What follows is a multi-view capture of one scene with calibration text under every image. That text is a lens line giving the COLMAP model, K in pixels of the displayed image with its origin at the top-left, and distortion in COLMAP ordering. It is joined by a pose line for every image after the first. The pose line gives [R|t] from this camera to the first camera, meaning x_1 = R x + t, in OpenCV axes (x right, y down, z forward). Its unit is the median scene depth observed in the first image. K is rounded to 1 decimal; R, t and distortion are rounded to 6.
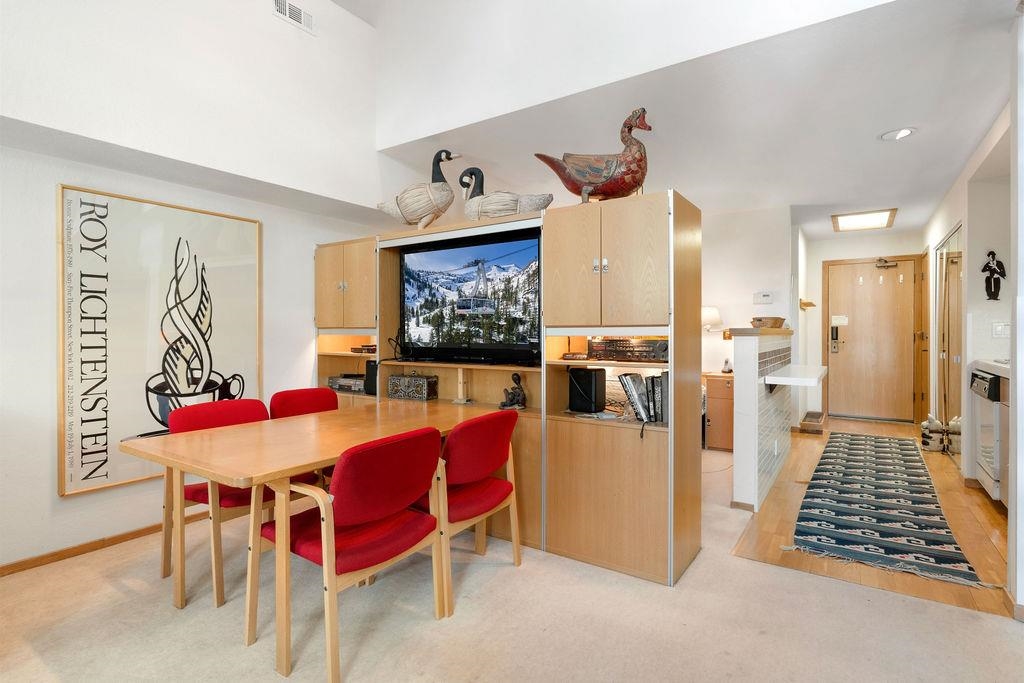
lens RADIAL K [[501.4, 0, 512.0], [0, 501.4, 341.5], [0, 0, 1]] dist [0.002615, 0.000617]
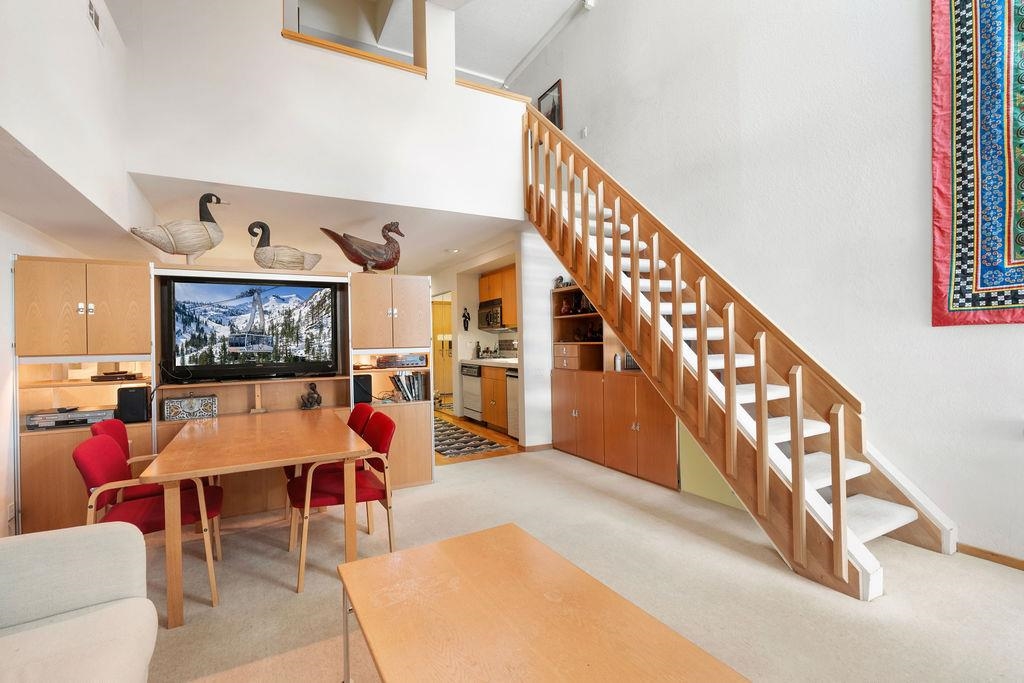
lens RADIAL K [[465.8, 0, 484.7], [0, 465.8, 340.1], [0, 0, 1]] dist [-0.002710, -0.000365]
pose [[0.487431, -0.009741, 0.873107, -0.839471], [0.034691, 0.999364, -0.008218, -0.026323], [-0.872472, 0.034294, 0.487459, -0.038021]]
